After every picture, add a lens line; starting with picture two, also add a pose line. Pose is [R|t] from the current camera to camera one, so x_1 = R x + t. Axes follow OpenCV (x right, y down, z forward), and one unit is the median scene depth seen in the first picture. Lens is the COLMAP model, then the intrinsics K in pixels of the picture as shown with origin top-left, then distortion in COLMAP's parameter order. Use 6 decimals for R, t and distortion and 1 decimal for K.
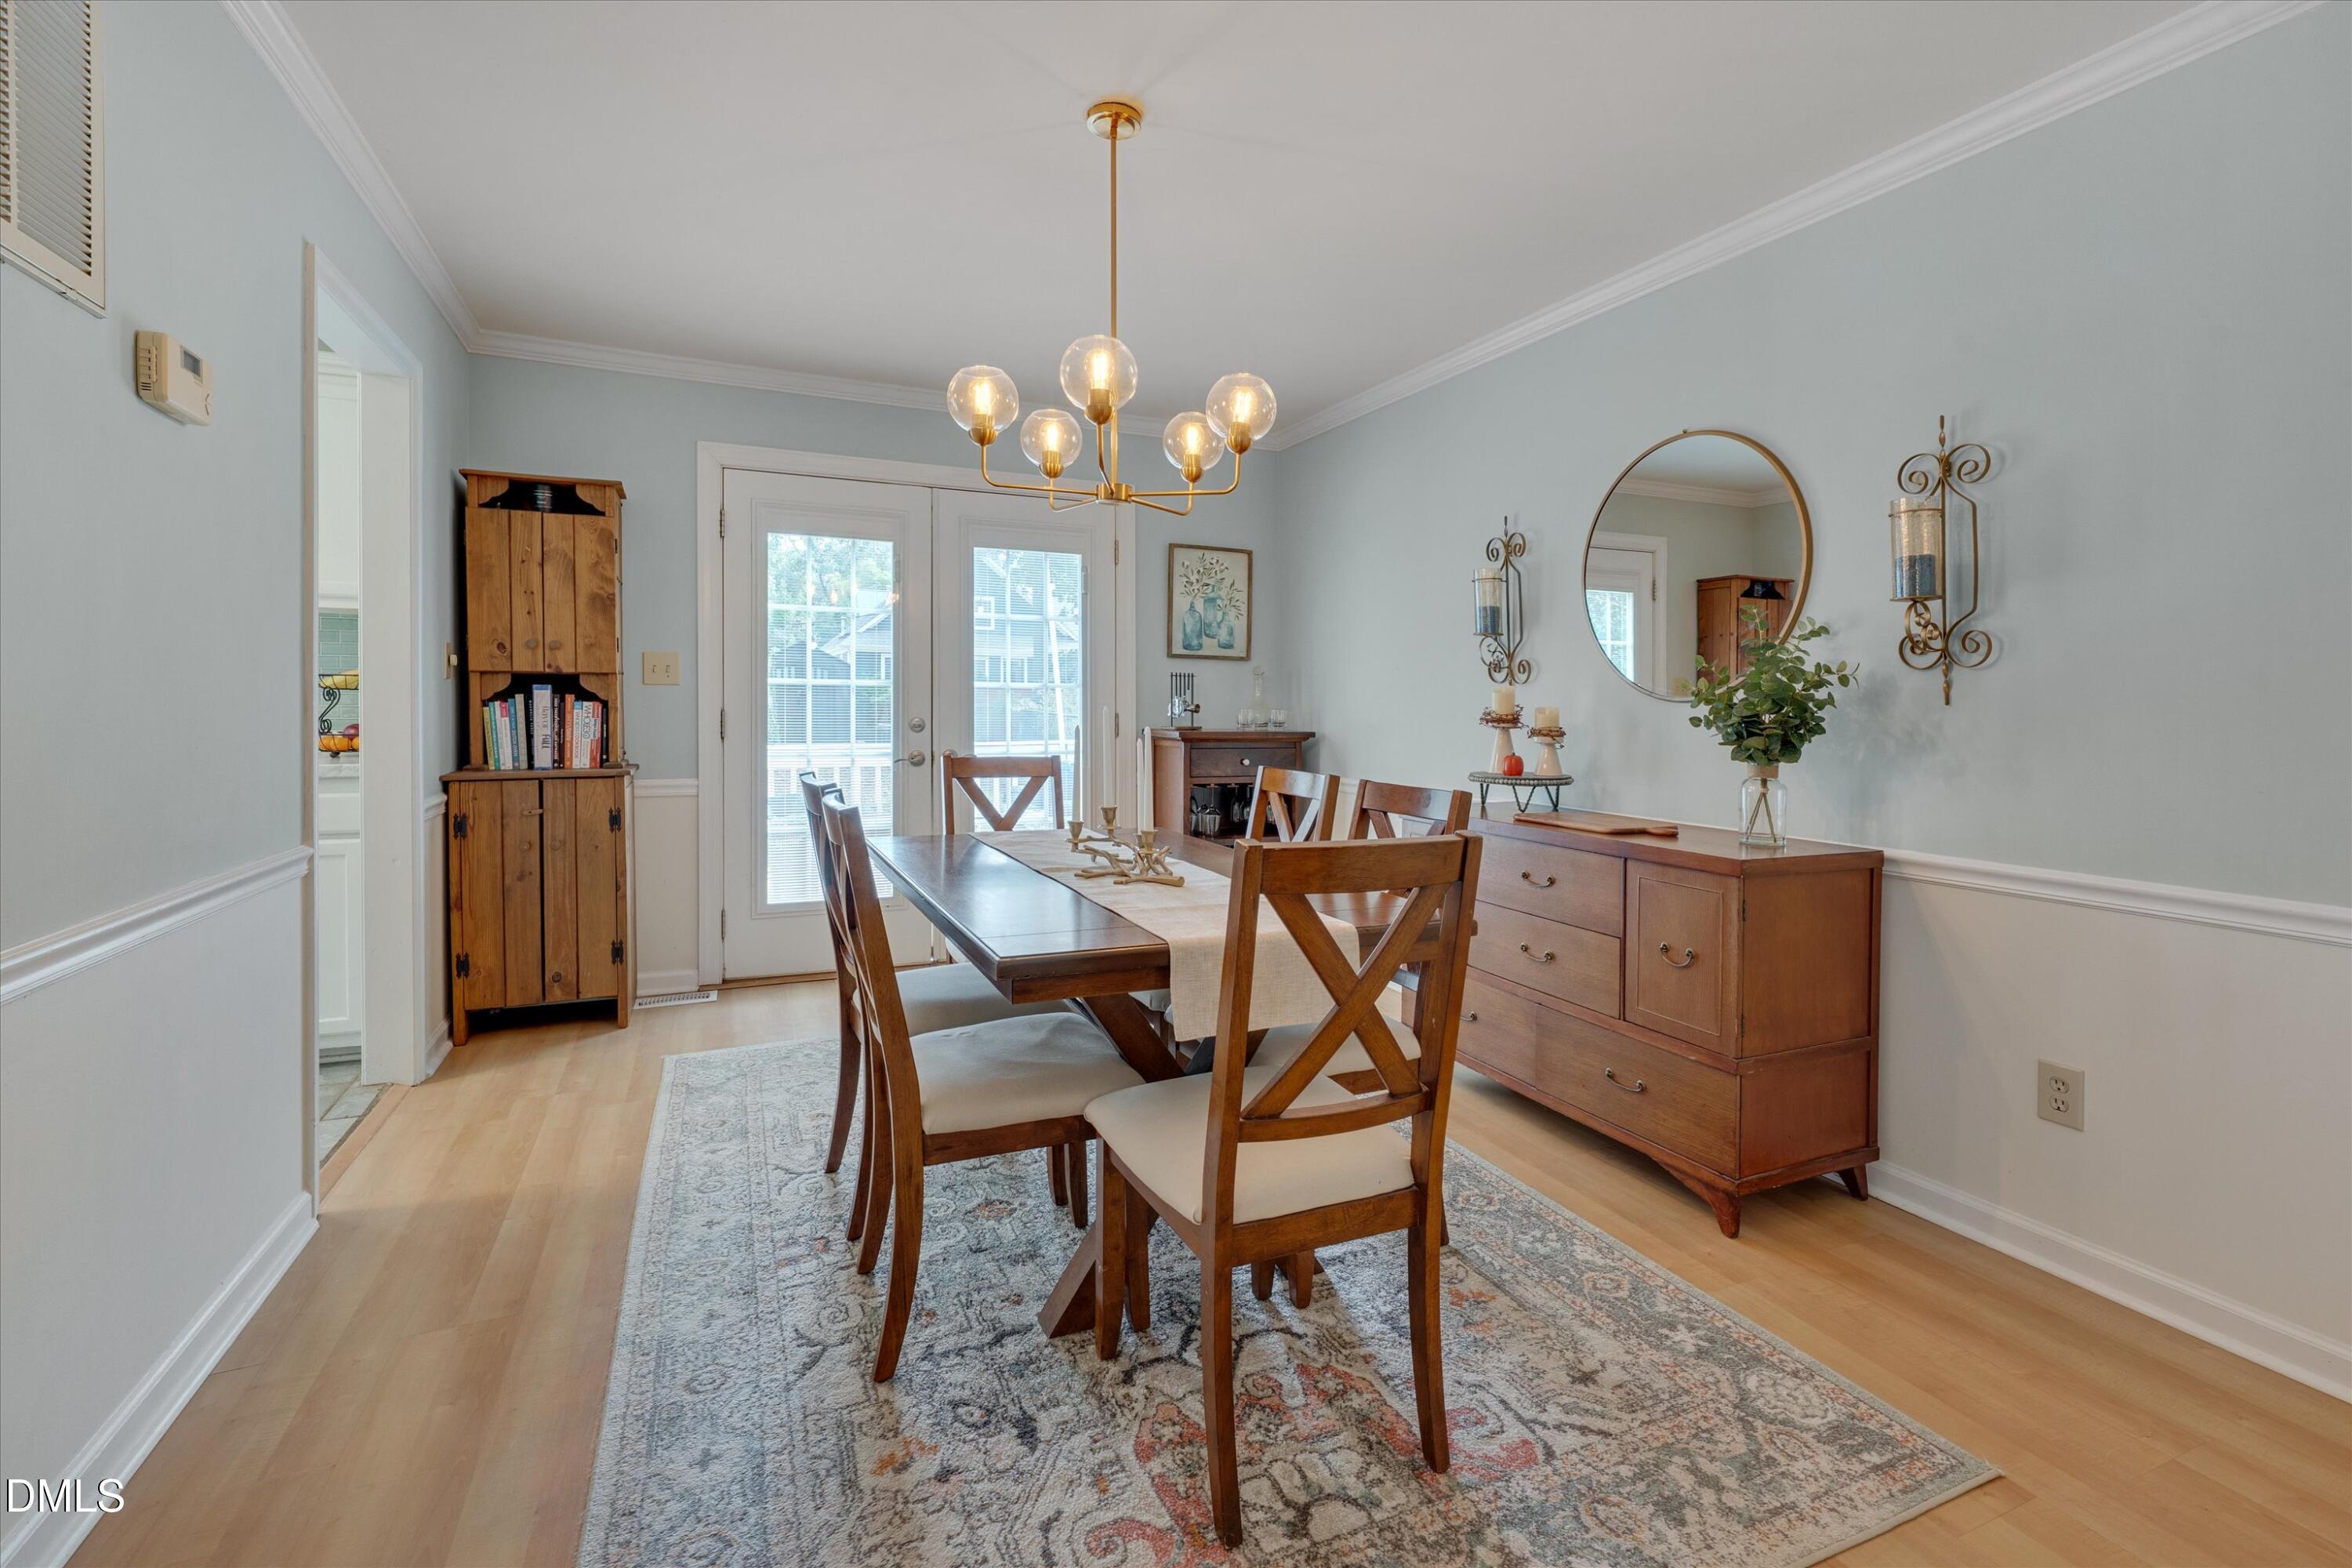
lens RADIAL K [[1077.2, 0, 1191.7], [0, 1077.2, 713.5], [0, 0, 1]] dist [0.001362, 0.001281]
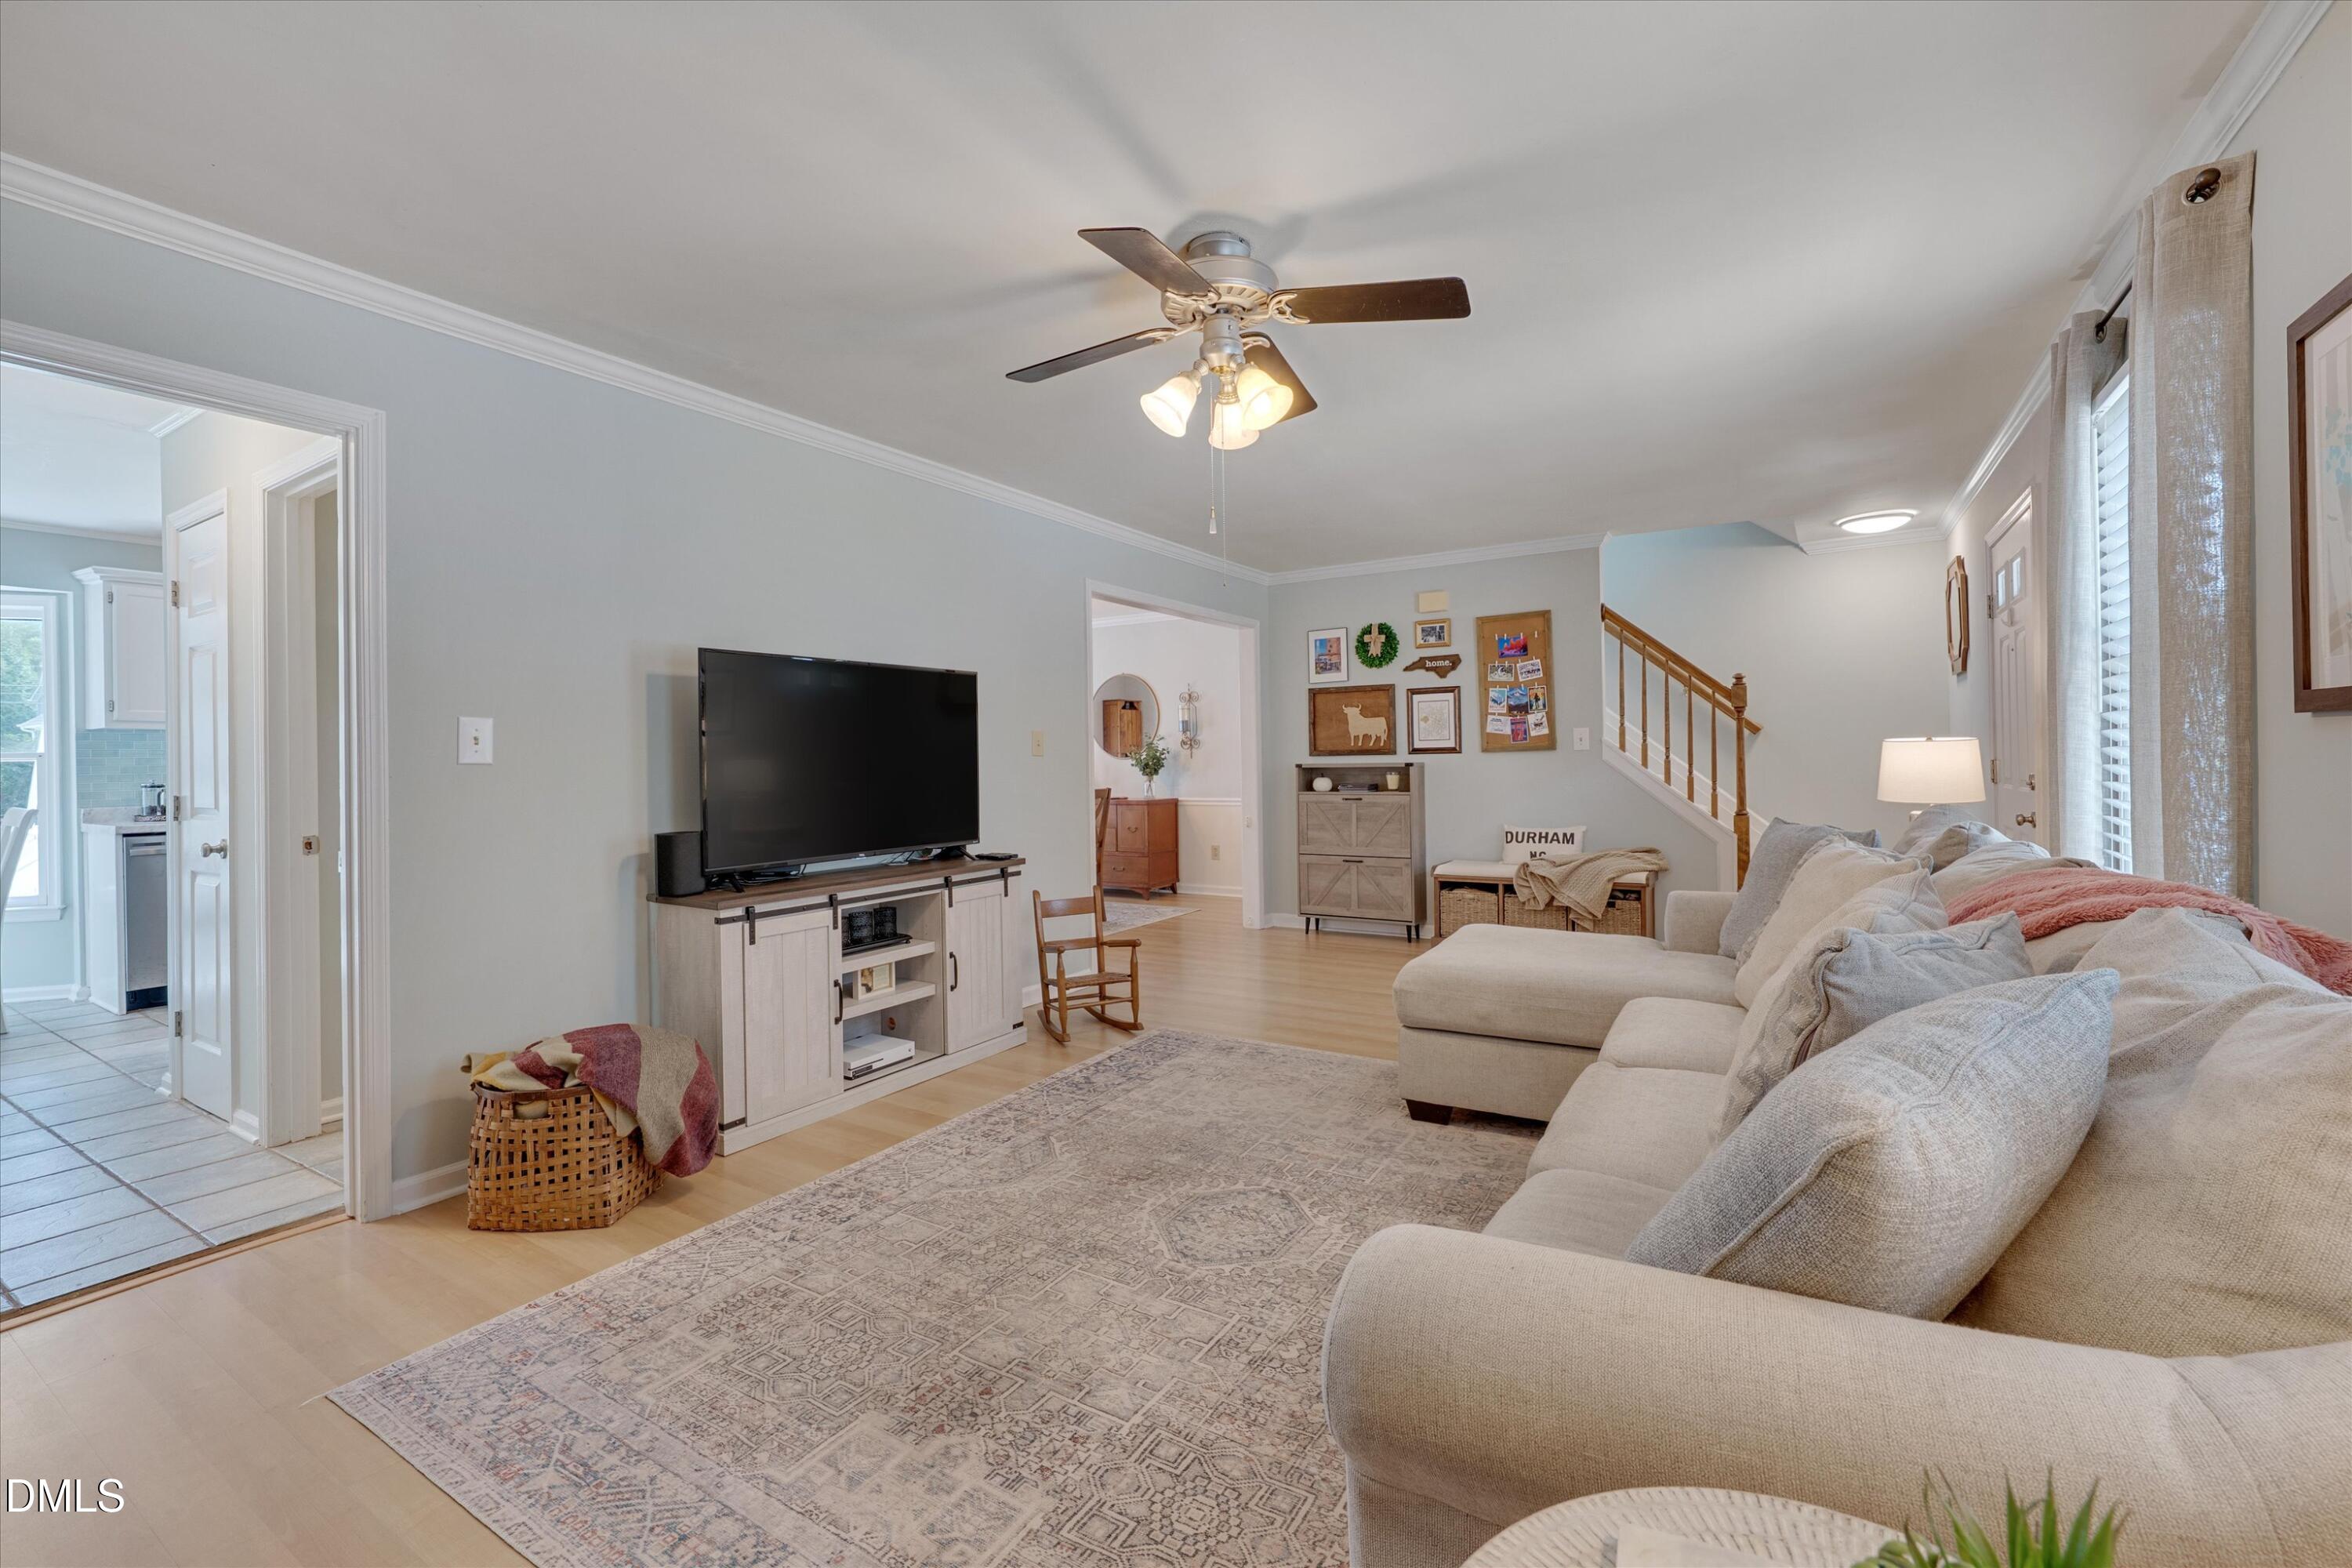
lens RADIAL K [[990.0, 0, 1194.4], [0, 990.0, 769.4], [0, 0, 1]] dist [-0.008477, 0.003773]
pose [[0.828859, -0.027699, 0.558771, -1.238914], [0.023930, 0.999615, 0.014057, -0.018290], [-0.558945, 0.001720, 0.829203, -1.894668]]
